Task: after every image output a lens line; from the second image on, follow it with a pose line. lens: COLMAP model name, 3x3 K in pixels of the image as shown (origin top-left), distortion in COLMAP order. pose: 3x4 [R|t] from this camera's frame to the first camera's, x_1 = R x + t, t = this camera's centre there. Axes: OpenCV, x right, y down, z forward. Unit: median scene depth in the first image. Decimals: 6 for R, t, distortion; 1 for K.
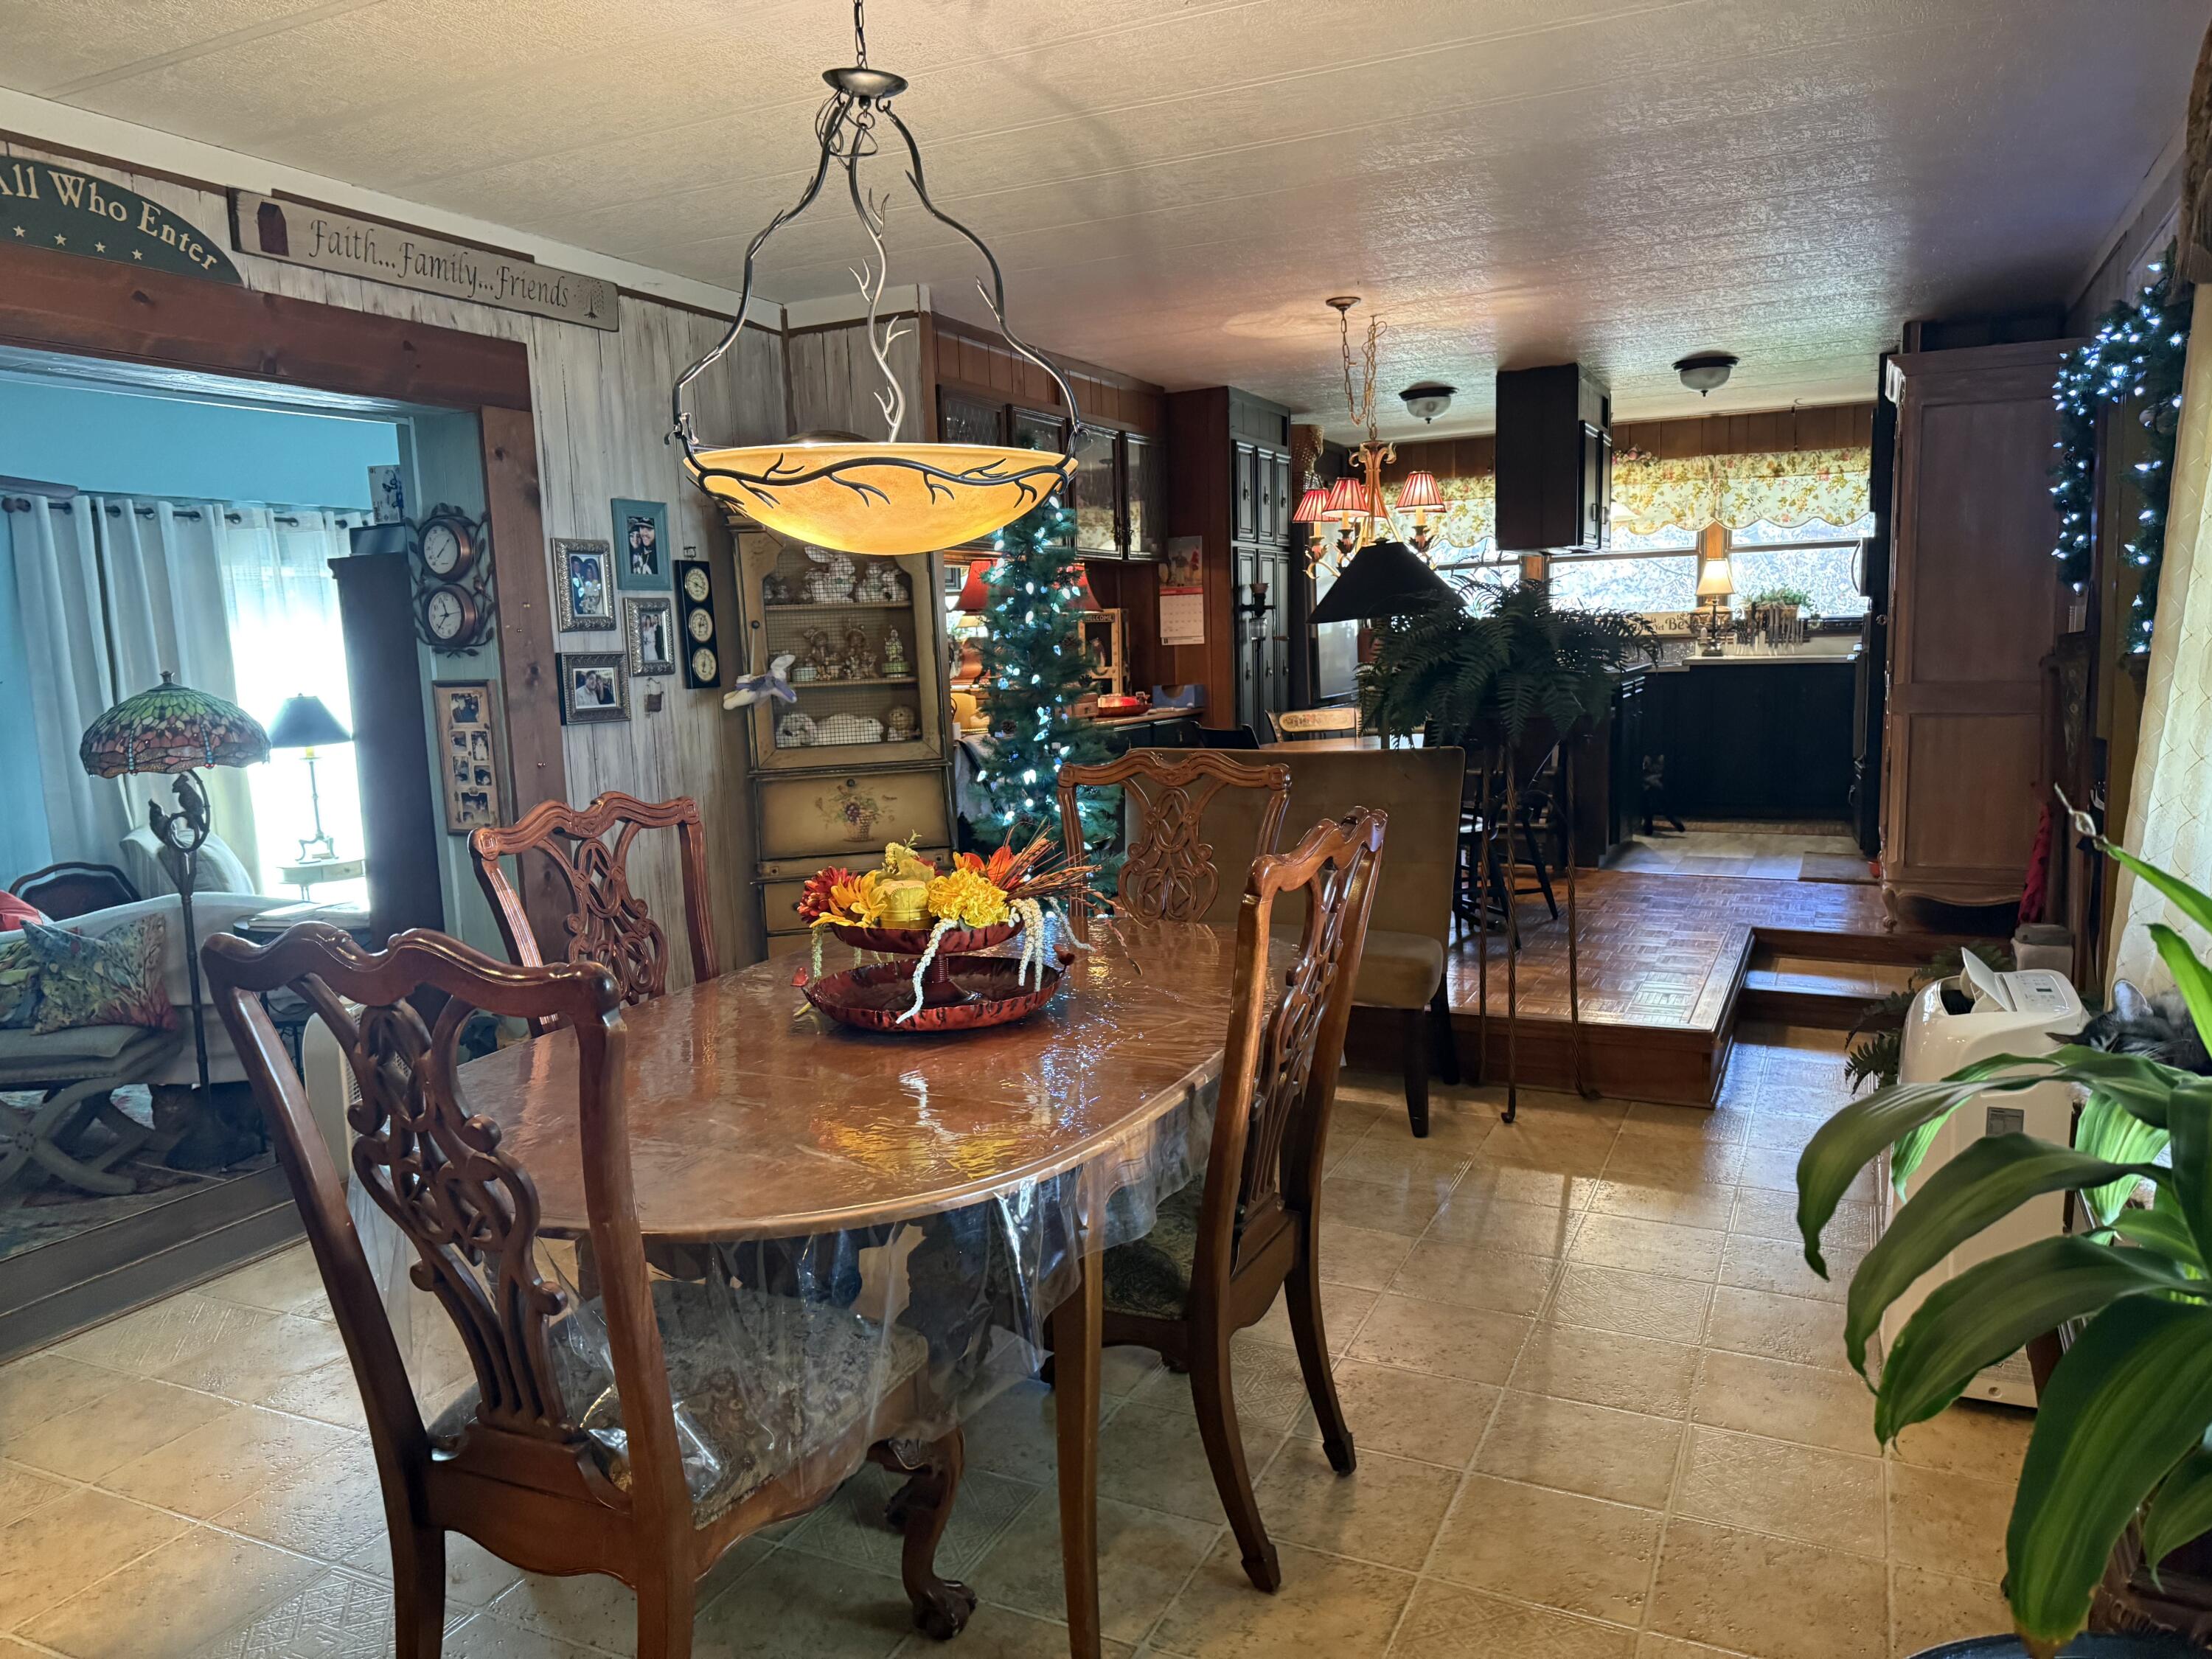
lens RADIAL K [[1545.8, 0, 1093.5], [0, 1545.8, 841.6], [0, 0, 1]] dist [0.052030, -0.061991]
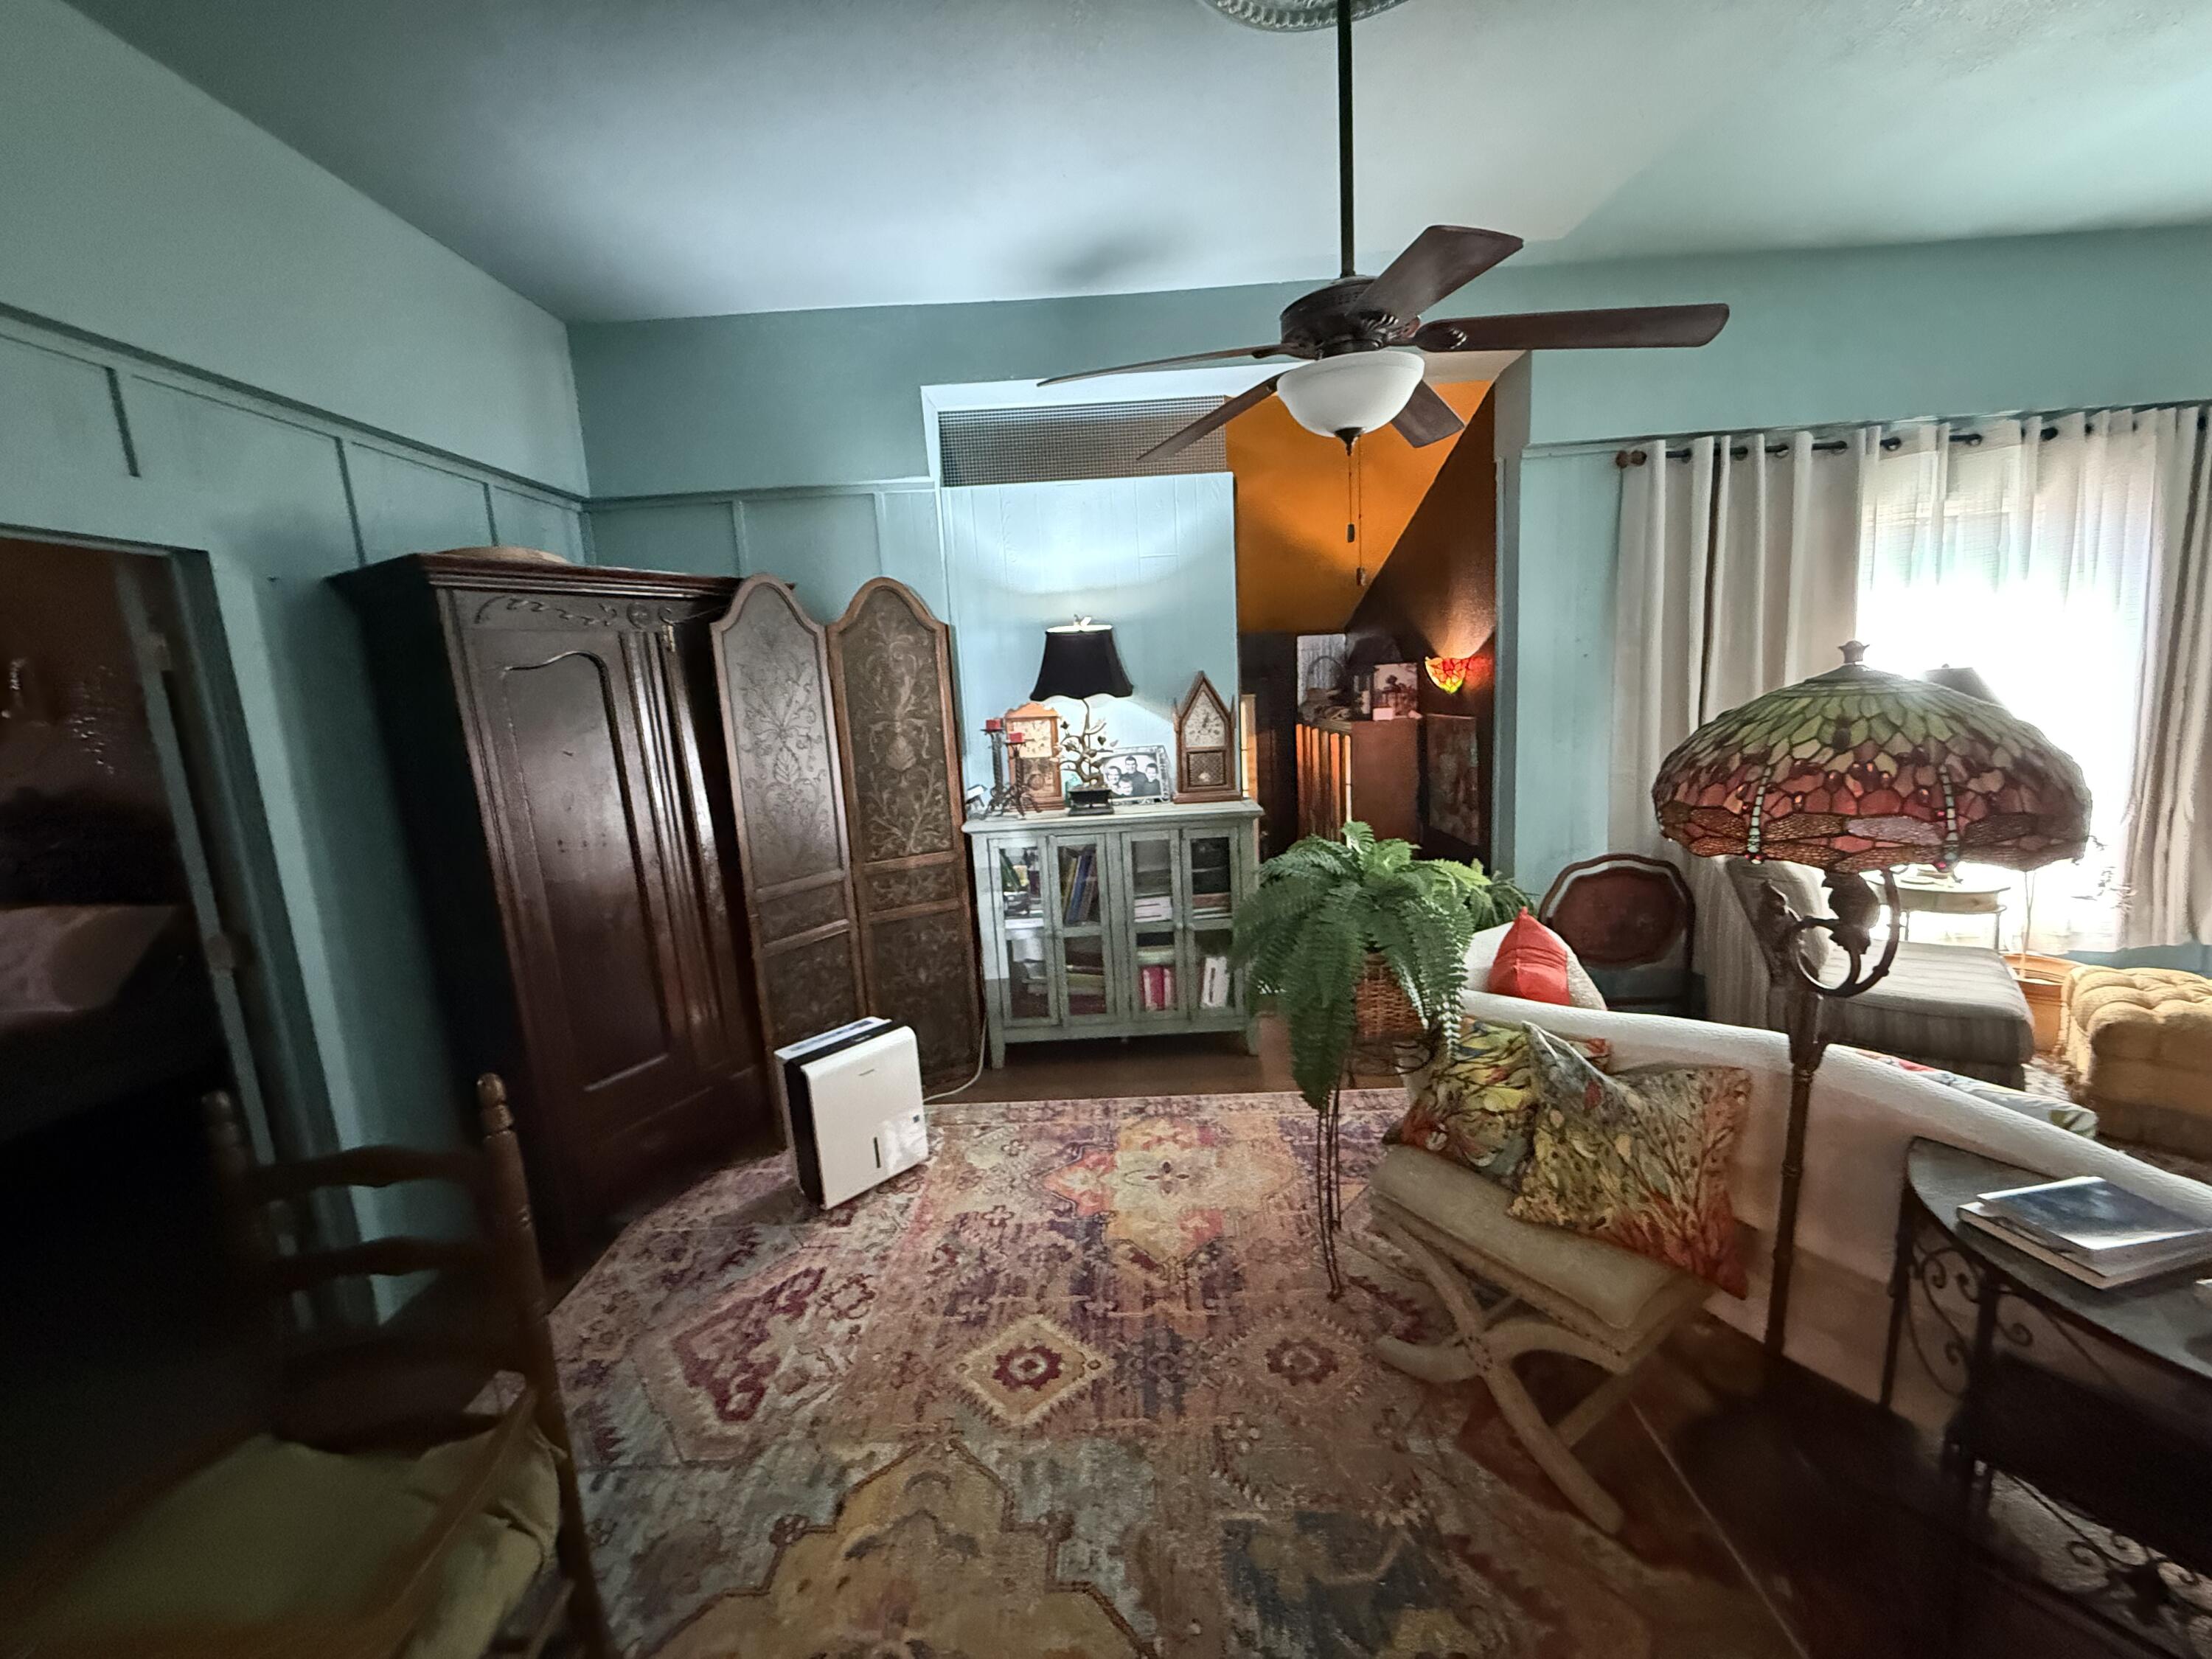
lens RADIAL K [[880.4, 0, 1106.6], [0, 880.4, 825.5], [0, 0, 1]] dist [-0.001355, 0.000443]
pose [[0.428020, 0.164302, -0.888709, -0.486851], [-0.075265, 0.986400, 0.146114, -0.082625], [0.900630, 0.004349, 0.434565, 0.742698]]
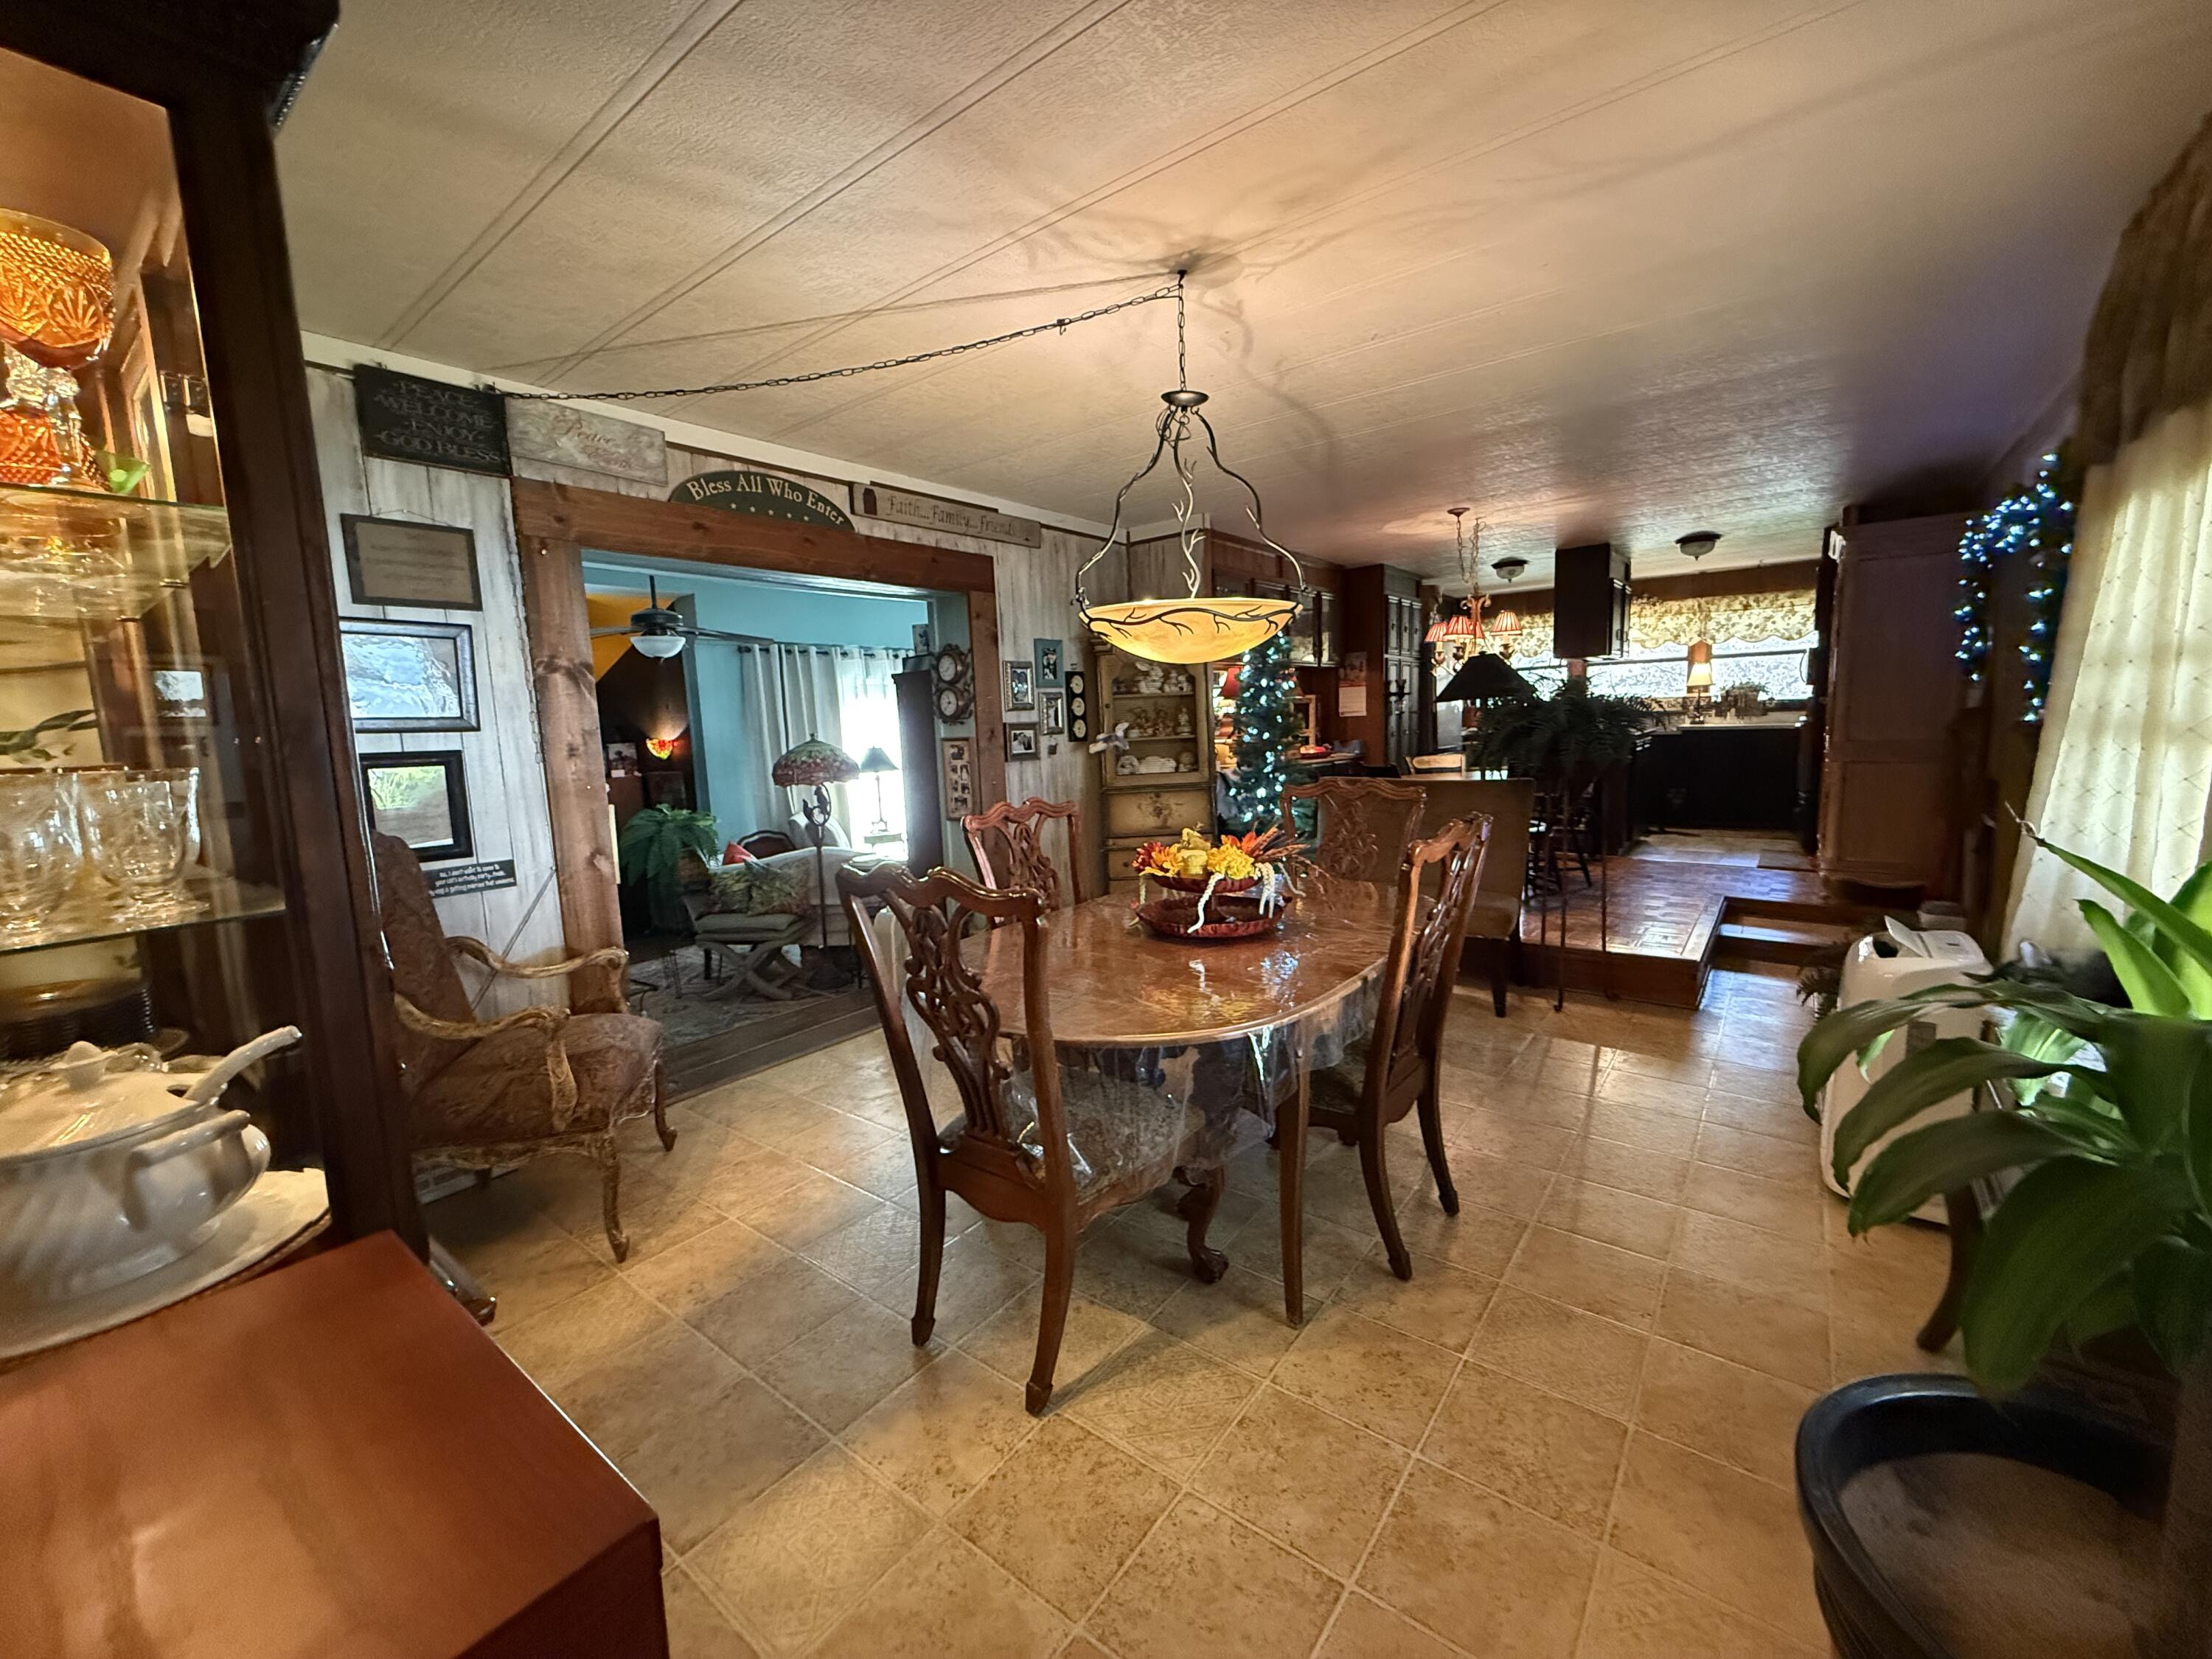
lens RADIAL K [[880.4, 0, 1101.7], [0, 880.4, 829.4], [0, 0, 1]] dist [-0.001355, 0.000443]
pose [[0.977563, 0.023148, -0.209366, -0.009378], [-0.023456, 0.999724, 0.001012, 0.001738], [0.209331, 0.003922, 0.977837, 0.002957]]
